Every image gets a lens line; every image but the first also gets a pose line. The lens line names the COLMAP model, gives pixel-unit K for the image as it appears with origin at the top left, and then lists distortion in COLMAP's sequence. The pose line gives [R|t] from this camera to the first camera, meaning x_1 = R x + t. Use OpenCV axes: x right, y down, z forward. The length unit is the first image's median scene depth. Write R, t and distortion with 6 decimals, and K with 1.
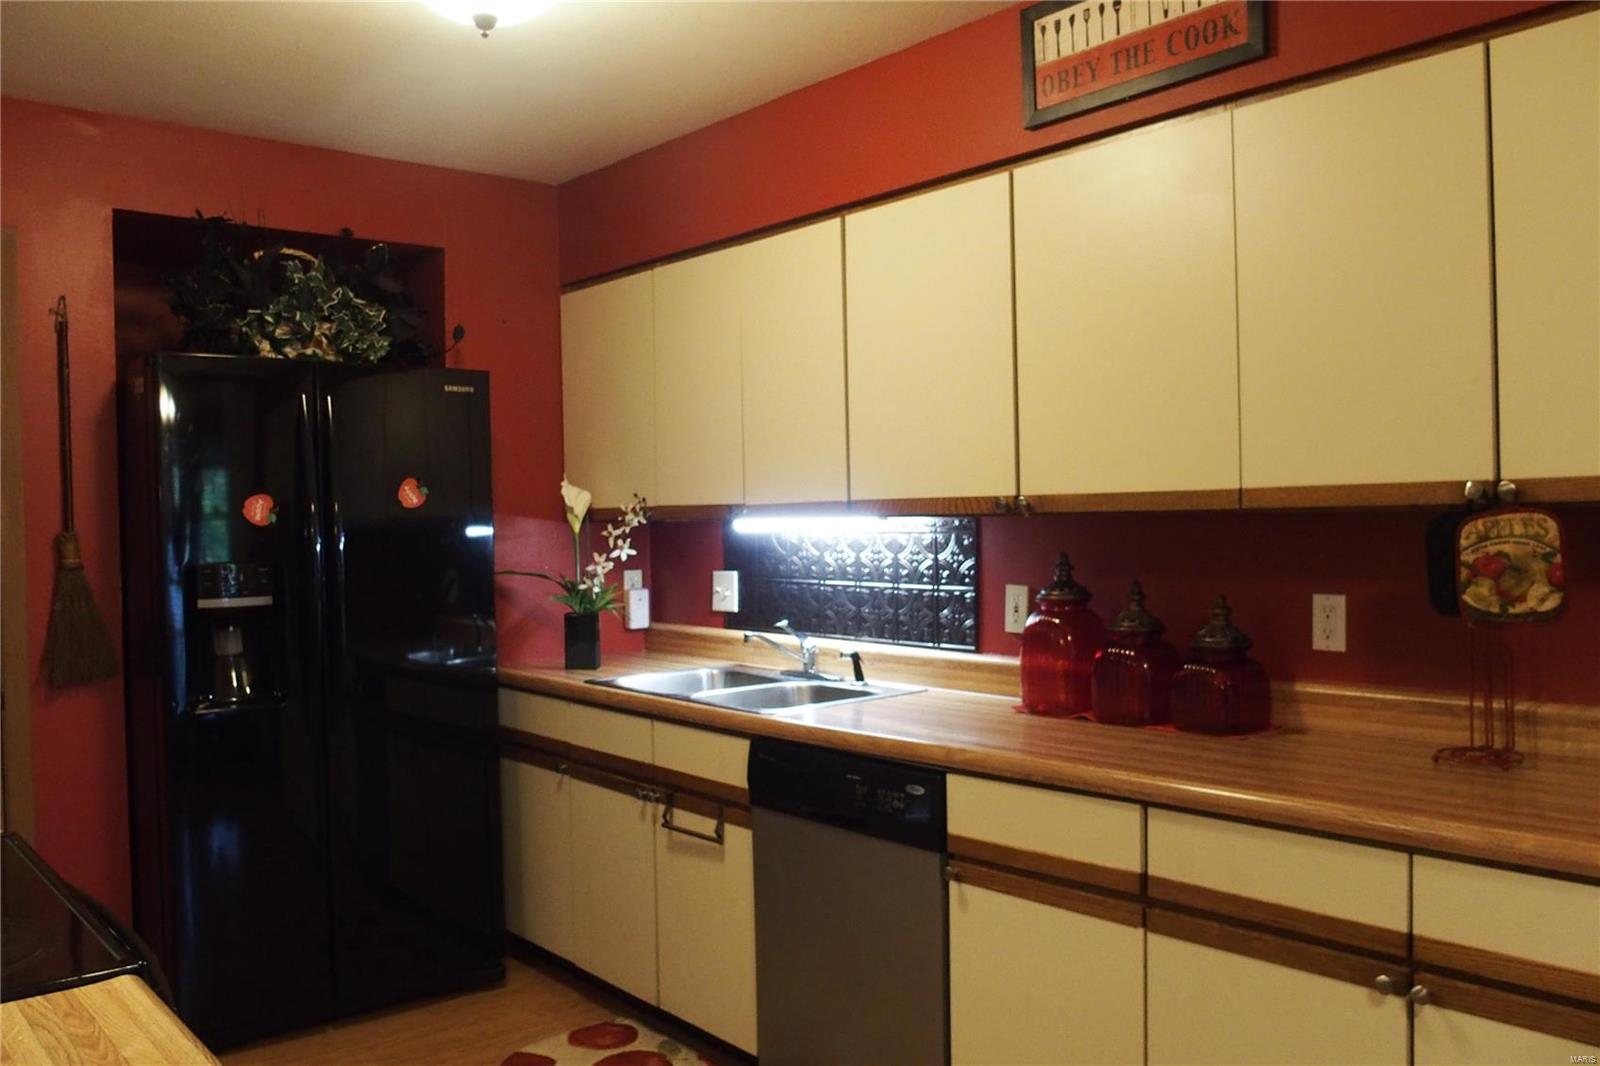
lens RADIAL K [[1332.3, 0, 804.4], [0, 1332.3, 532.9], [0, 0, 1]] dist [-0.060290, 0.019680]
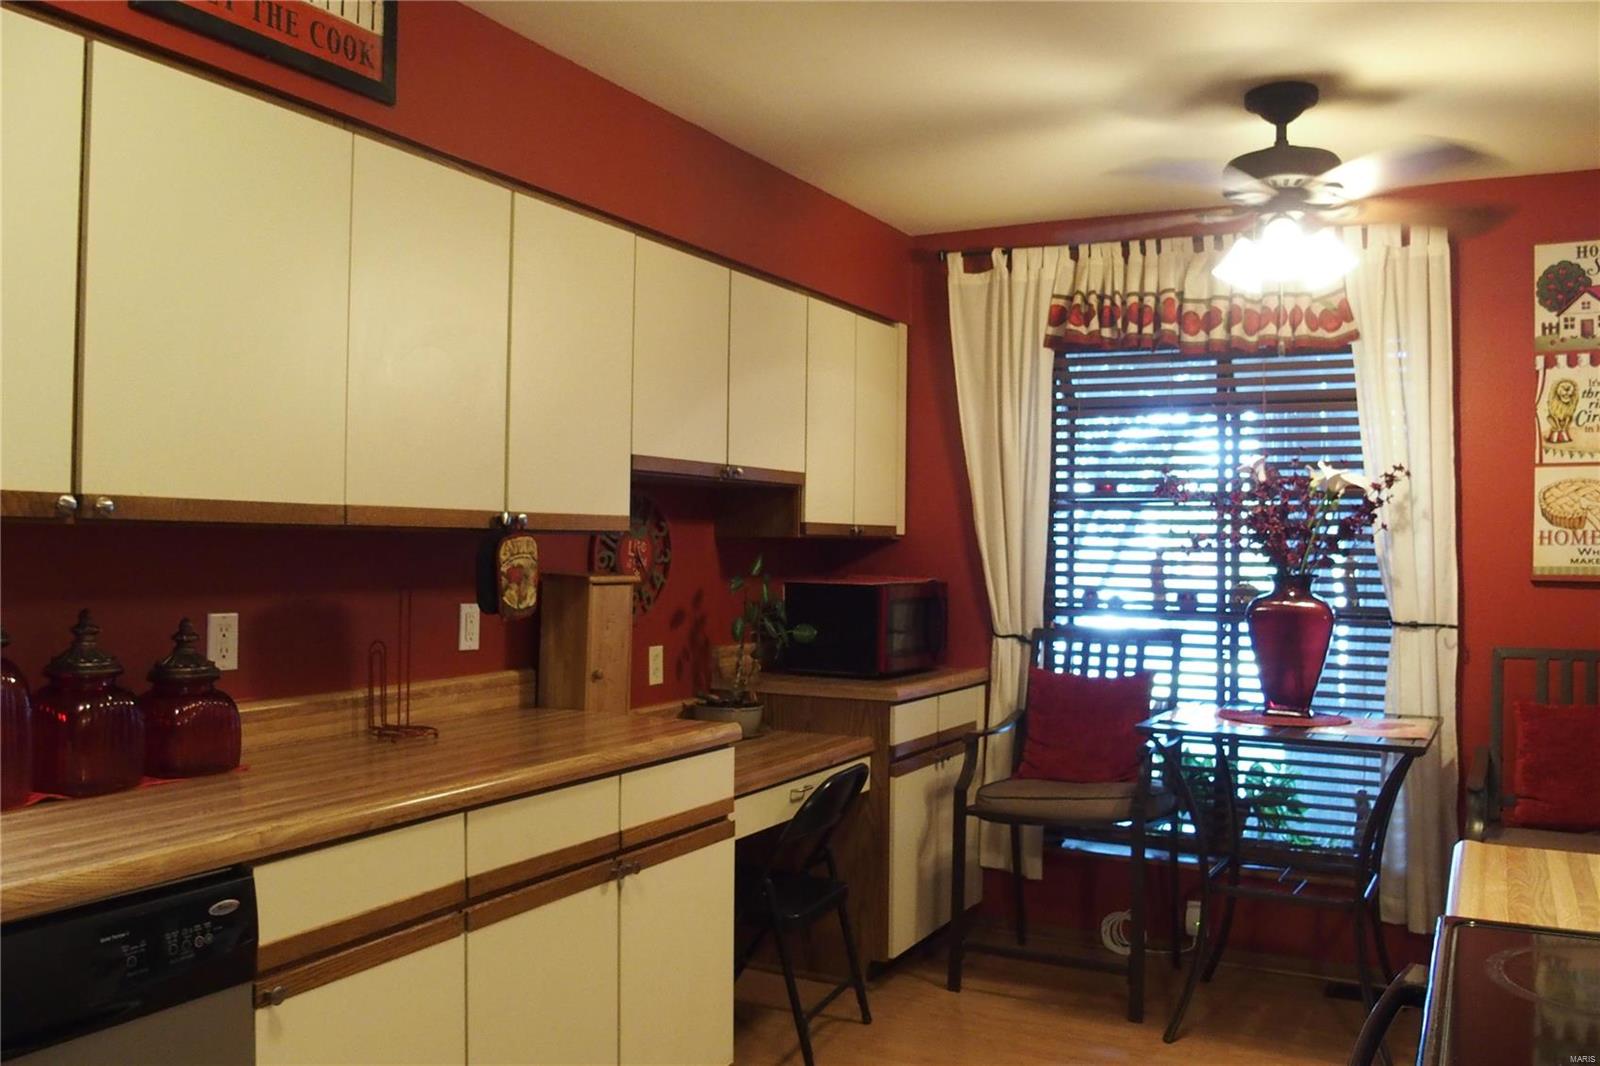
lens RADIAL K [[1332.3, 0, 804.6], [0, 1332.3, 540.8], [0, 0, 1]] dist [-0.060290, 0.019680]
pose [[-0.382845, 0.018703, 0.923623, -0.873751], [0.007111, 0.999825, -0.017298, 0.016072], [-0.923785, -0.000055, -0.382911, 1.256193]]
